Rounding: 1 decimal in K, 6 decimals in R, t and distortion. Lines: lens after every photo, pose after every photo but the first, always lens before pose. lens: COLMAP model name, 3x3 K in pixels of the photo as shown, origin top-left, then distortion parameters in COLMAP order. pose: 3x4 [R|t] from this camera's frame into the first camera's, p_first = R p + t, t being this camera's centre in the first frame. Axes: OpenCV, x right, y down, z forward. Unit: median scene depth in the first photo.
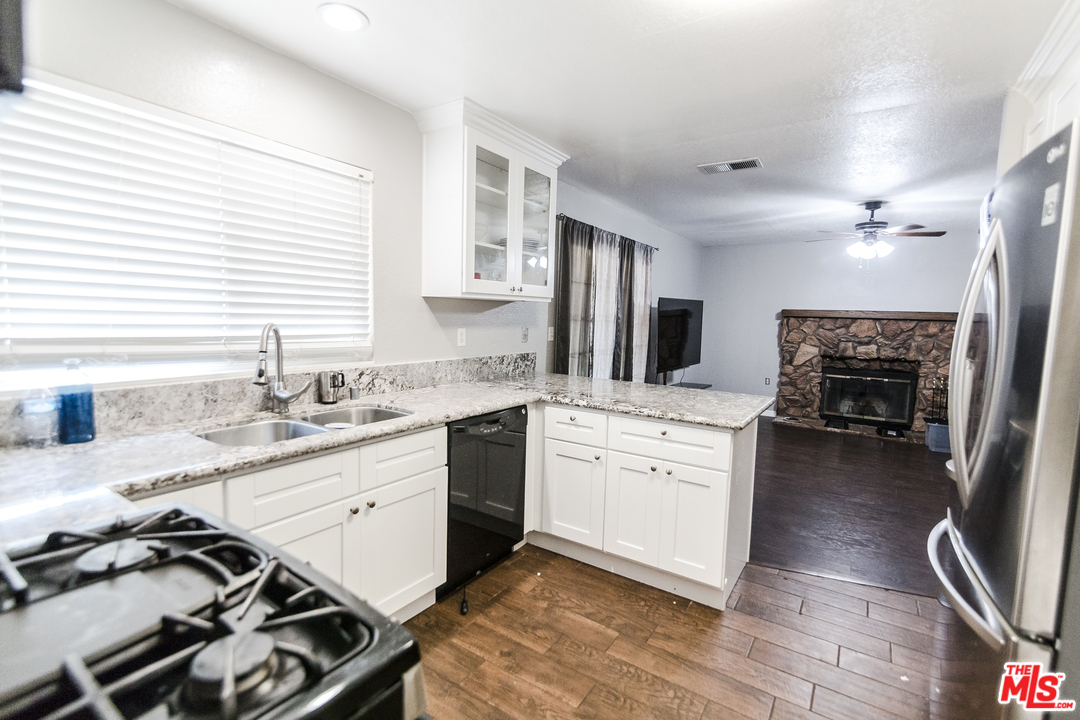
lens RADIAL K [[491.9, 0, 539.6], [0, 491.9, 357.1], [0, 0, 1]] dist [-0.001095, -0.000583]
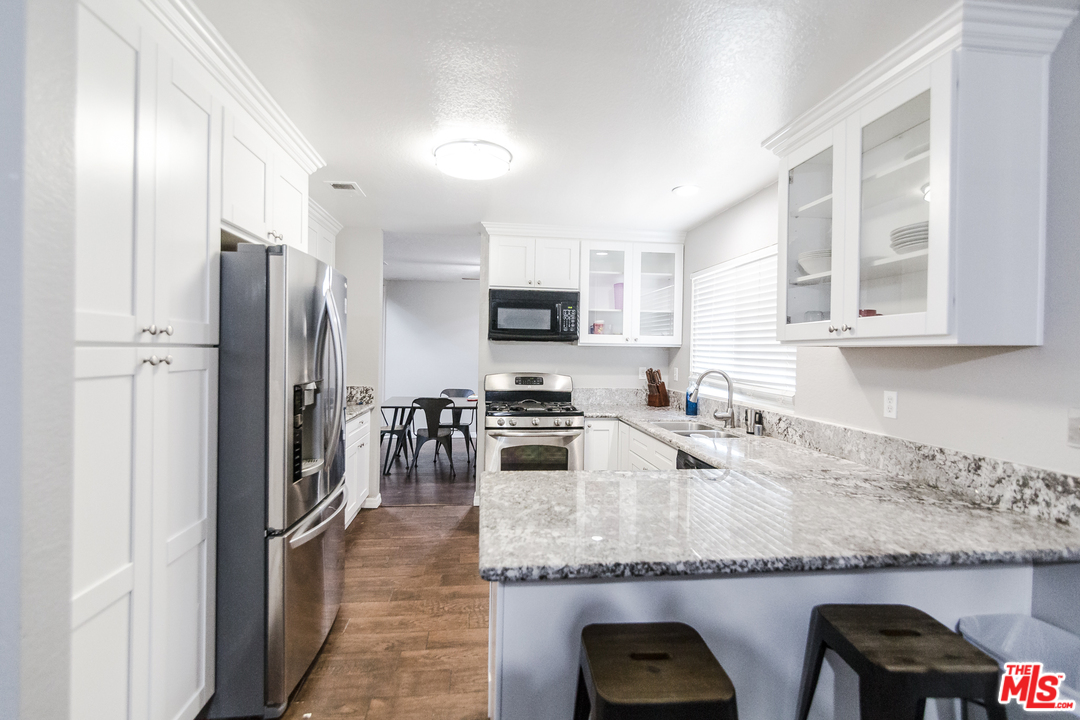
lens RADIAL K [[509.2, 0, 539.0], [0, 509.2, 357.3], [0, 0, 1]] dist [-0.000920, 0.000291]
pose [[-0.759220, -0.027890, -0.650237, 0.333783], [-0.090749, 0.993858, 0.063330, -0.053356], [0.644477, 0.107090, -0.757088, 0.620046]]
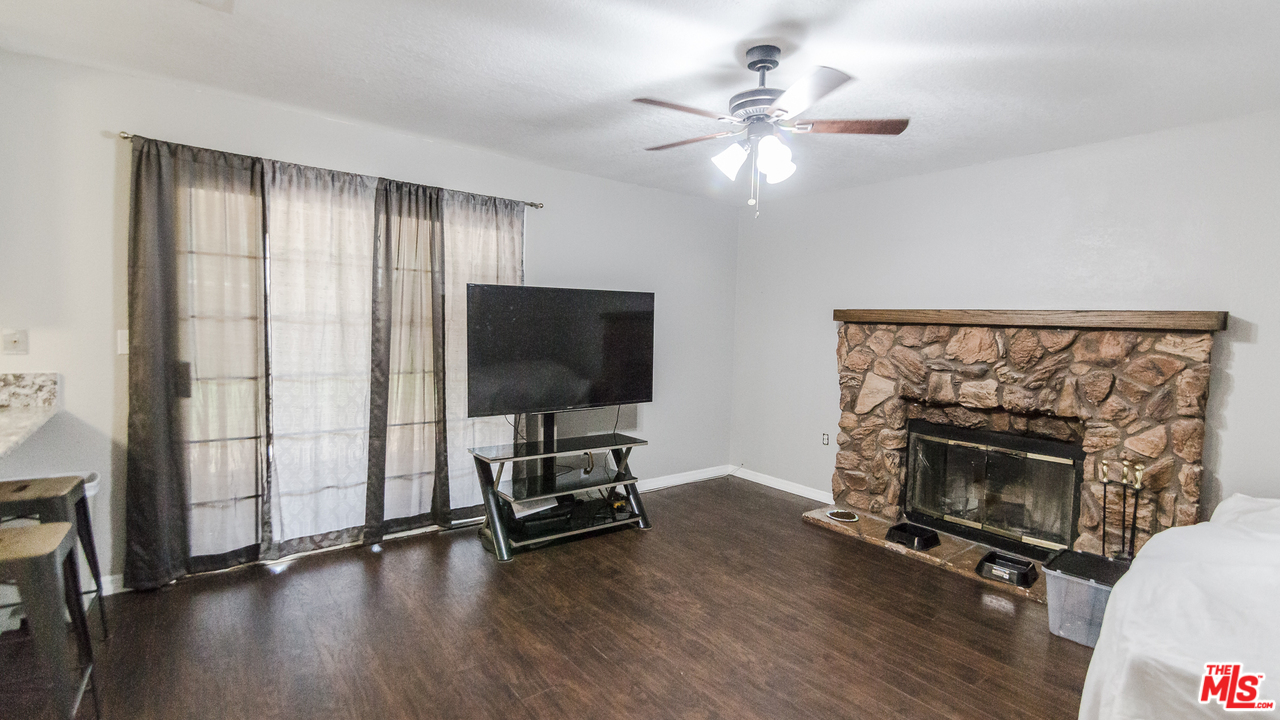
lens RADIAL K [[586.0, 0, 634.5], [0, 586.0, 360.5], [0, 0, 1]] dist [0.001064, -0.000093]
pose [[0.952066, 0.023189, -0.305013, 0.524921], [-0.032516, 0.999145, -0.025535, -0.017610], [0.304160, 0.034229, 0.952006, 0.347144]]
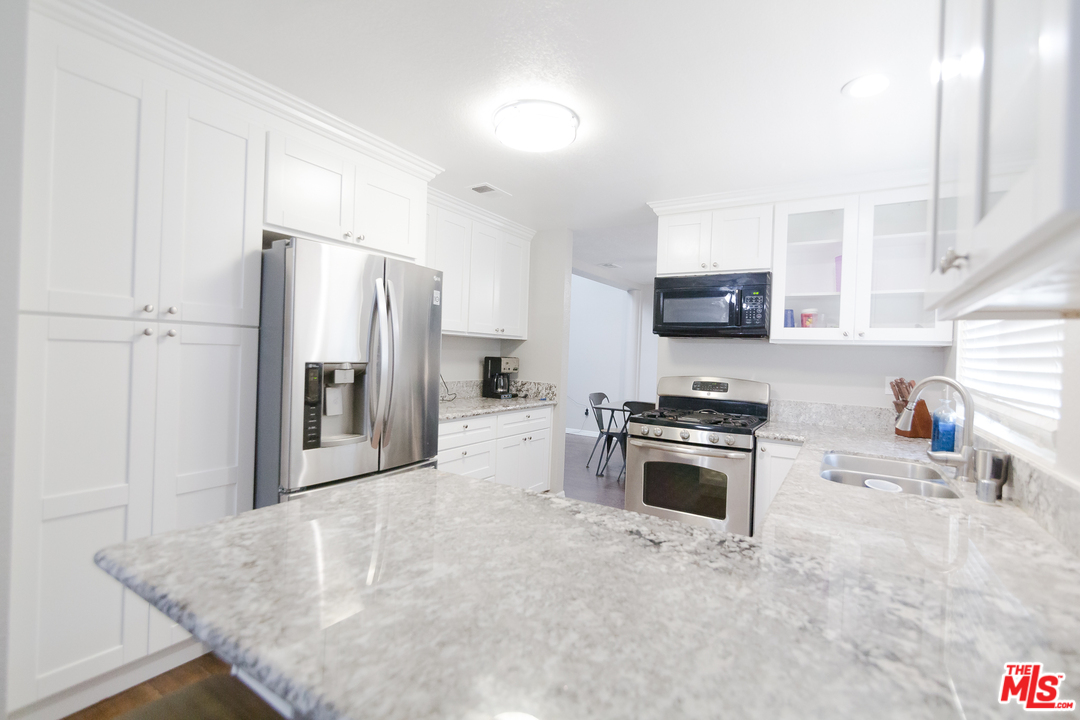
lens RADIAL K [[491.9, 0, 539.6], [0, 491.9, 357.1], [0, 0, 1]] dist [-0.001095, -0.000583]
pose [[-0.997798, -0.059621, -0.029059, 0.090241], [-0.062086, 0.993730, 0.092987, -0.047994], [0.023333, 0.094586, -0.995243, 0.628740]]
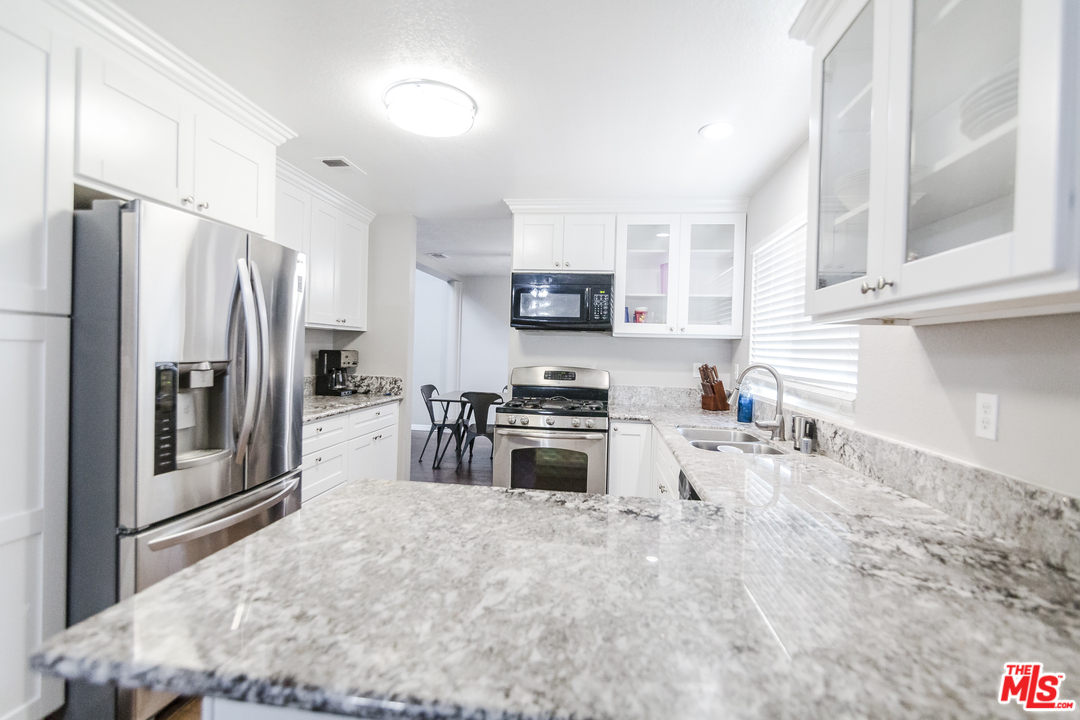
lens RADIAL K [[491.9, 0, 539.6], [0, 491.9, 357.1], [0, 0, 1]] dist [-0.001095, -0.000583]
pose [[-0.894689, -0.042427, -0.444671, 0.175691], [-0.087648, 0.992802, 0.081623, -0.045171], [0.438007, 0.112002, -0.891967, 0.611139]]
